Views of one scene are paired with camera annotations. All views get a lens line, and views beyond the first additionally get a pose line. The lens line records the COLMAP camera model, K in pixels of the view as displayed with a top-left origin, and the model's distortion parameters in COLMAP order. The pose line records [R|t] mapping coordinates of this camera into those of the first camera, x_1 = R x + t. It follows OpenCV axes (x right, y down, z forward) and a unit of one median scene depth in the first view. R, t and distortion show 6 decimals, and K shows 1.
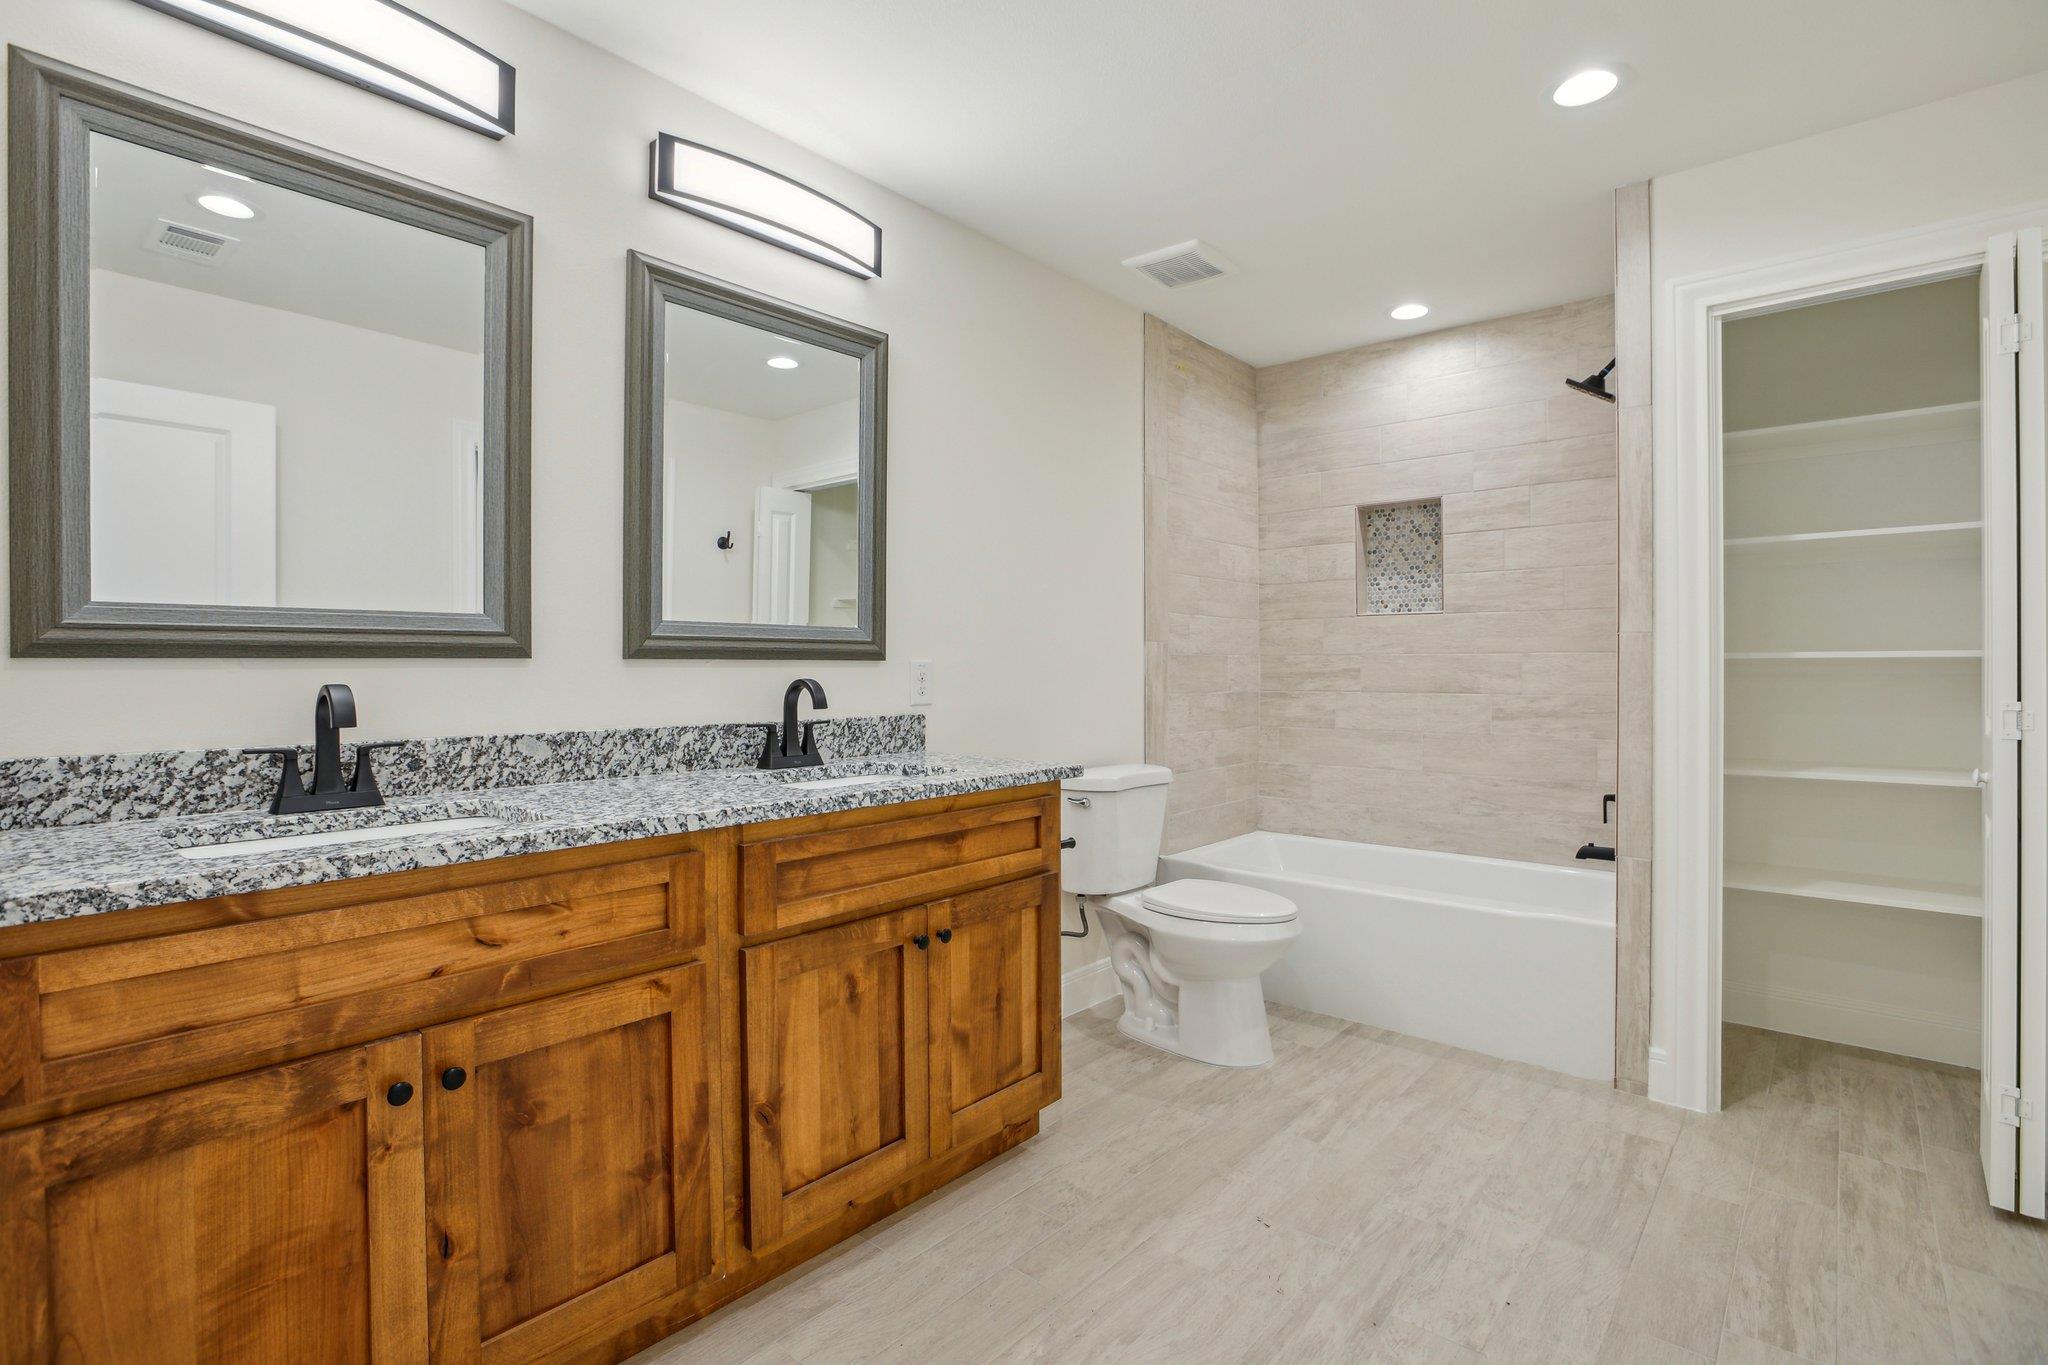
lens RADIAL K [[967.2, 0, 1022.9], [0, 967.2, 661.8], [0, 0, 1]] dist [-0.054810, 0.022262]
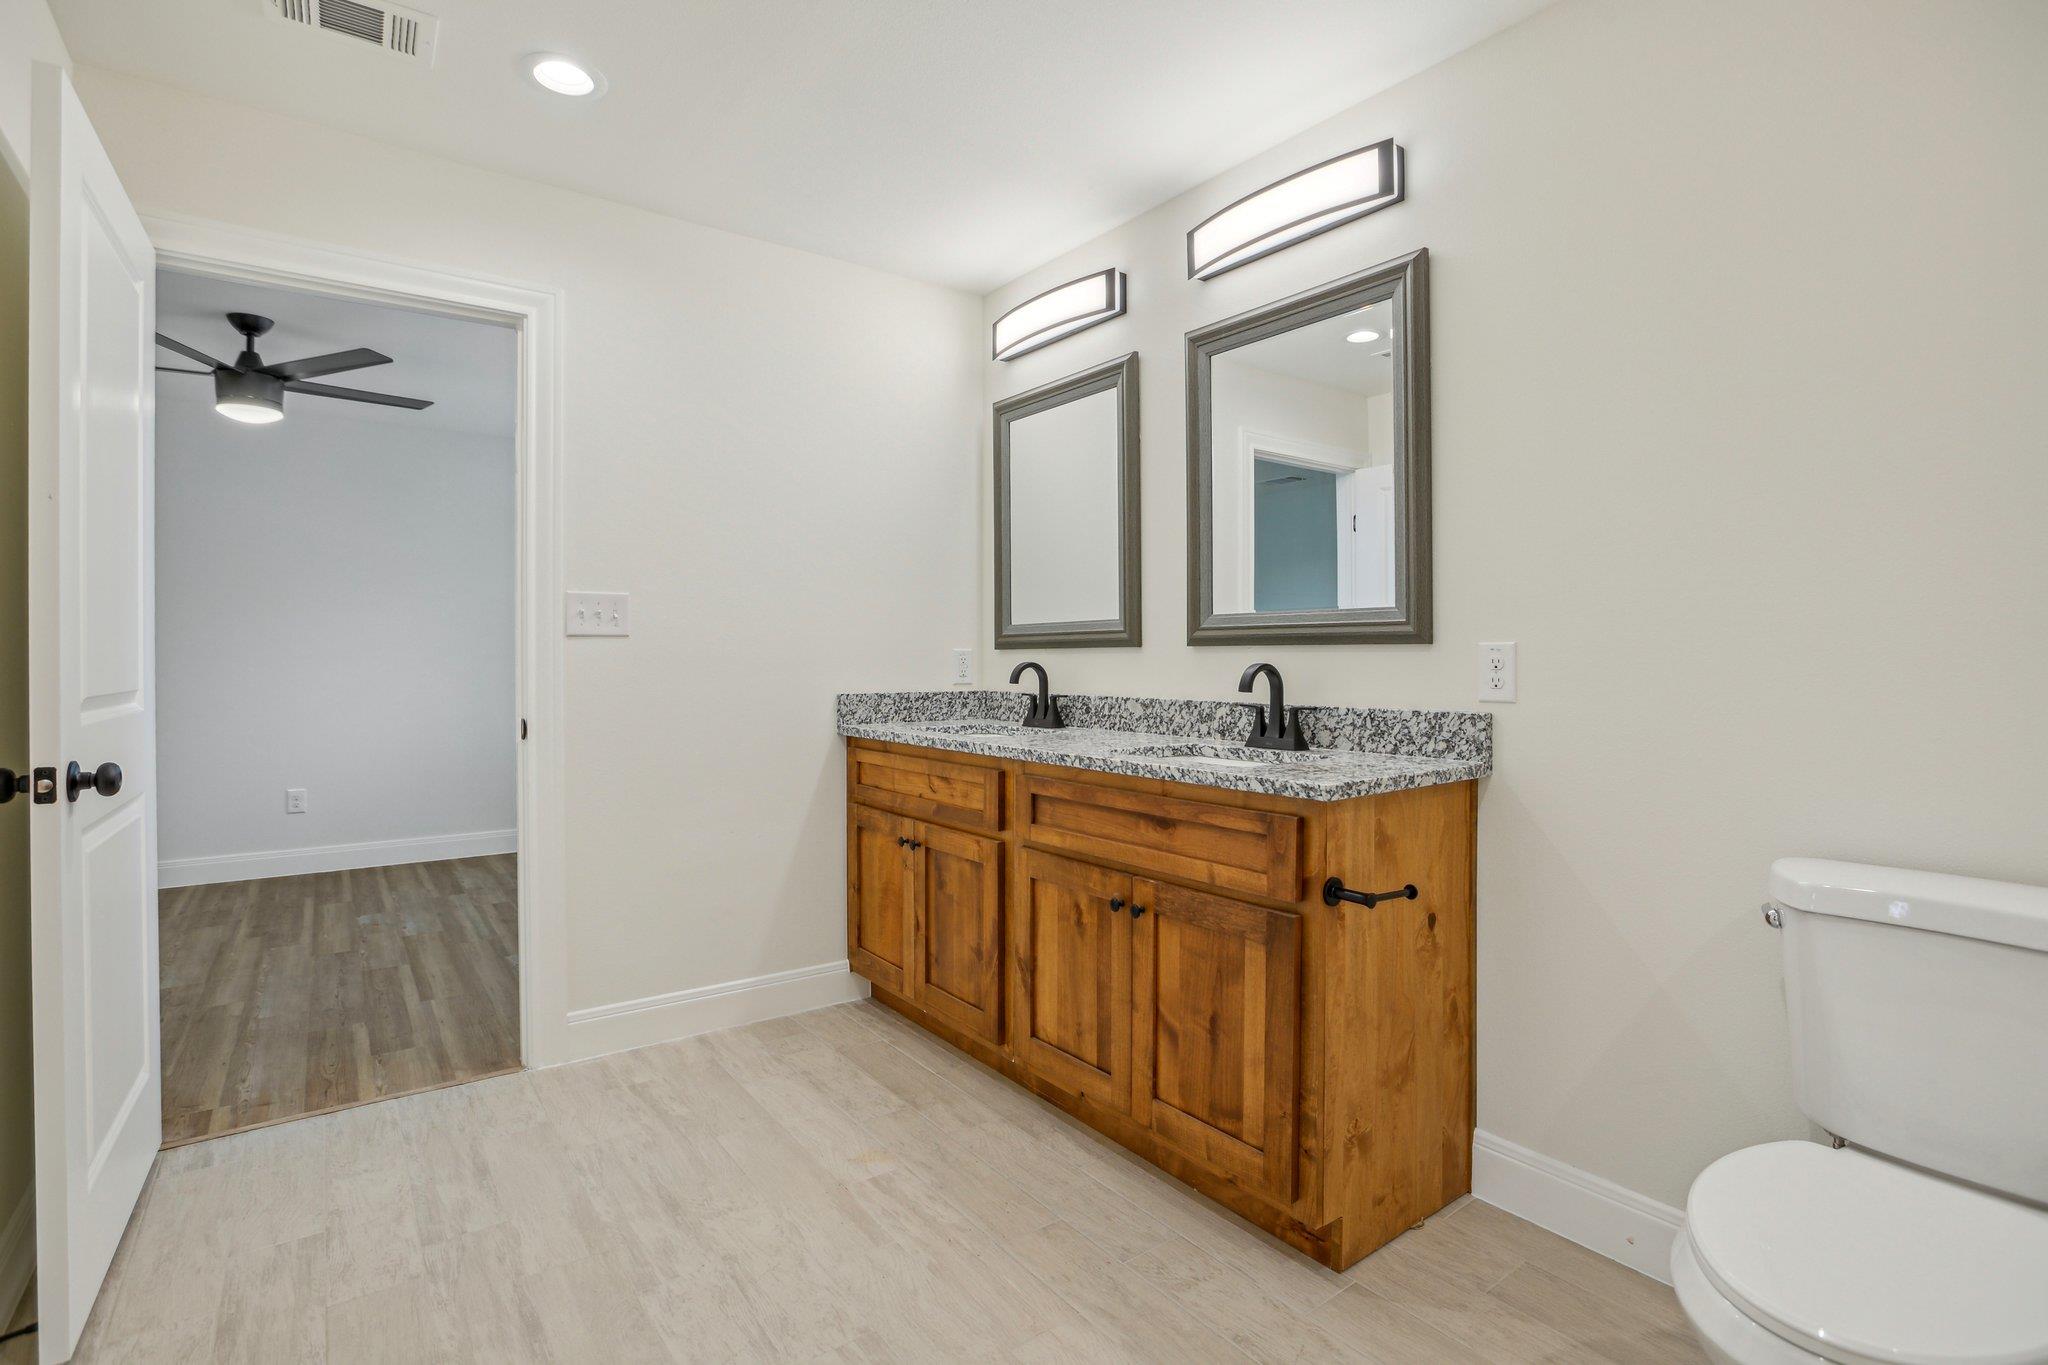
lens RADIAL K [[967.2, 0, 1022.9], [0, 967.2, 661.8], [0, 0, 1]] dist [-0.054810, 0.022262]
pose [[-0.206433, 0.003695, -0.978454, 0.927091], [0.003889, 0.999988, 0.002956, 0.013577], [0.978453, -0.003195, -0.206445, 1.066312]]
